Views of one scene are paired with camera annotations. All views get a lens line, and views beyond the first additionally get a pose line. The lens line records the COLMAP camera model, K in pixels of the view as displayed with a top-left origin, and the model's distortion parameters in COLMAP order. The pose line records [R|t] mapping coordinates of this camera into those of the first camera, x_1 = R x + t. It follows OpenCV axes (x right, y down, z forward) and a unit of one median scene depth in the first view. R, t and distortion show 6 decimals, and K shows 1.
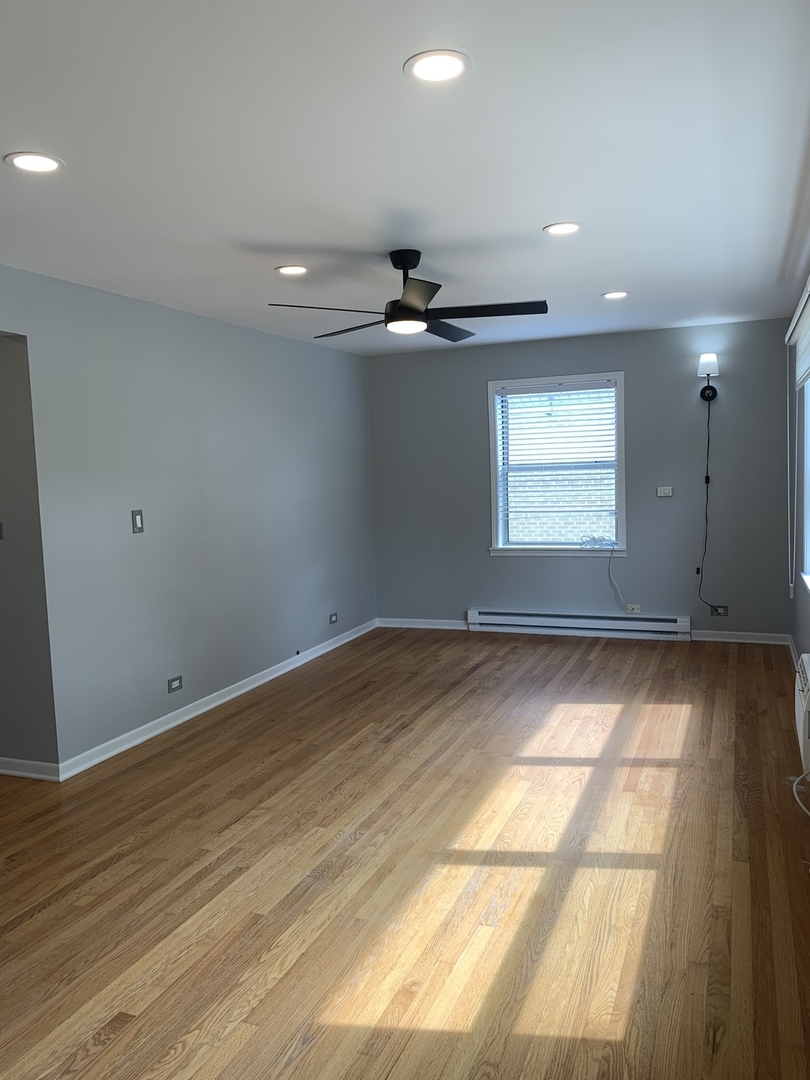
lens RADIAL K [[827.8, 0, 406.1], [0, 827.8, 529.3], [0, 0, 1]] dist [0.040518, -0.047674]
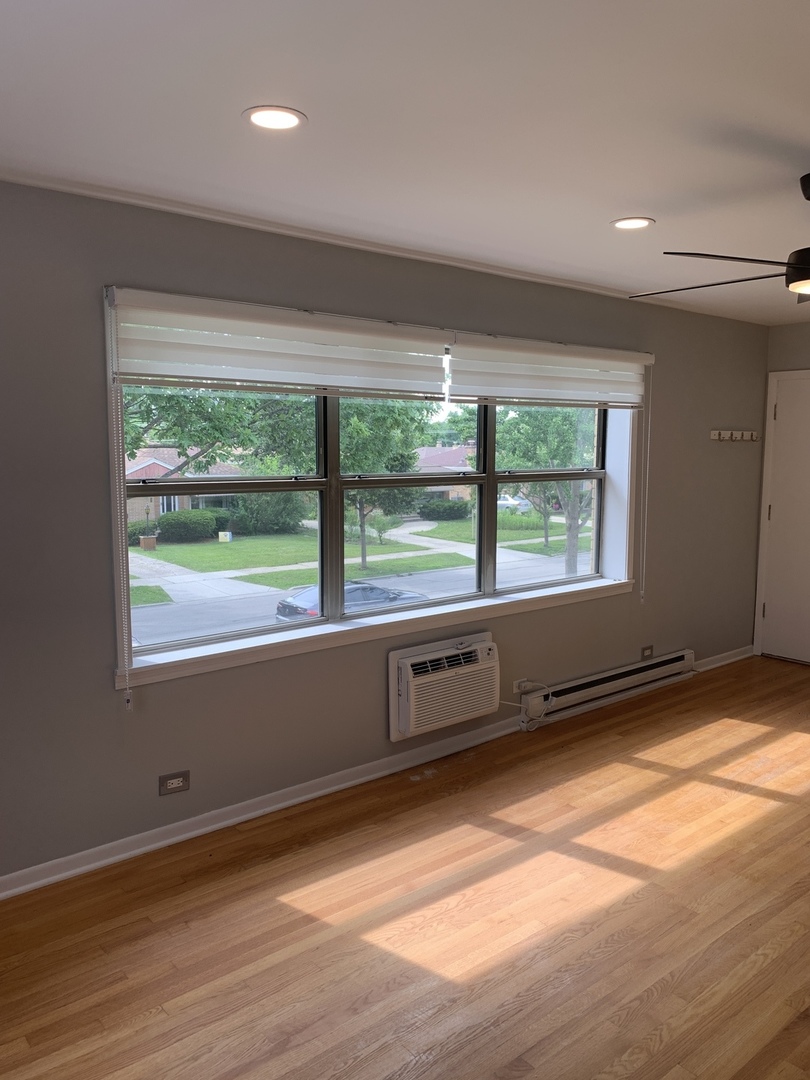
lens RADIAL K [[827.8, 0, 410.1], [0, 827.8, 542.4], [0, 0, 1]] dist [0.040518, -0.047674]
pose [[-0.885294, -0.013138, 0.464847, -0.018441], [0.065674, 0.986050, 0.152944, -0.126393], [-0.460372, 0.165929, -0.872081, 1.421275]]
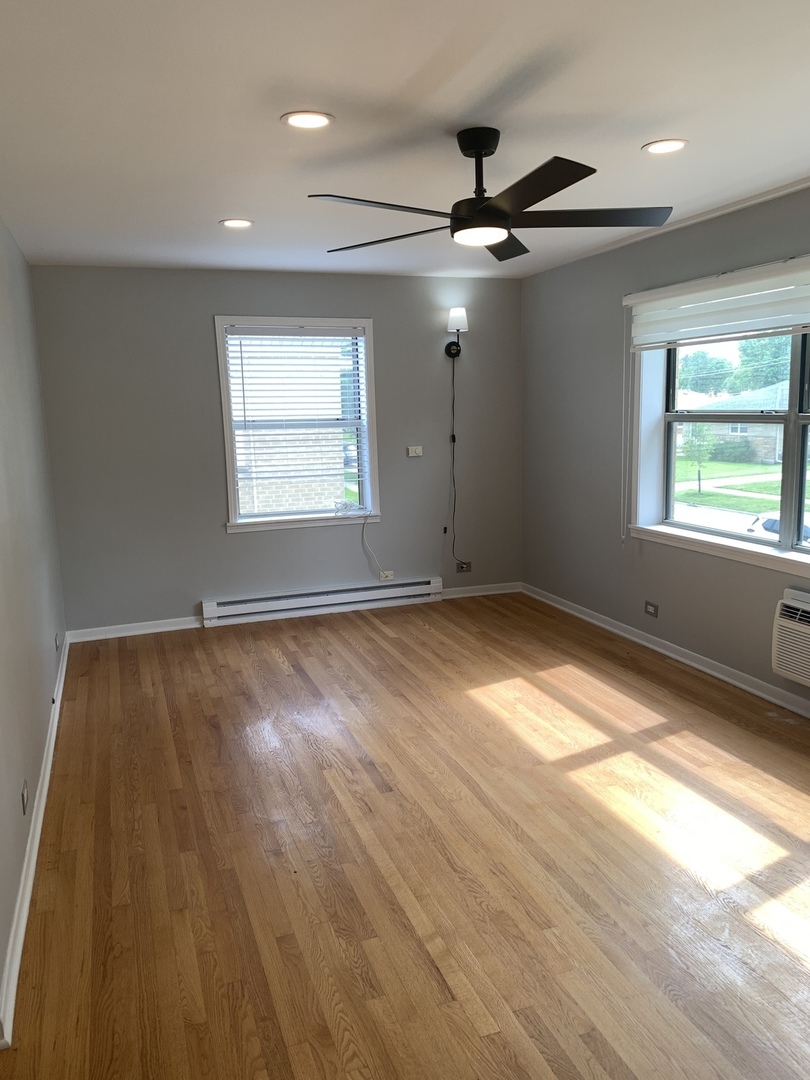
lens RADIAL K [[827.8, 0, 406.3], [0, 827.8, 551.3], [0, 0, 1]] dist [0.040518, -0.047674]
pose [[0.748063, -0.104797, 0.655301, -0.446466], [0.049420, 0.993508, 0.102468, -0.038376], [-0.661785, -0.044267, 0.748385, 0.378994]]
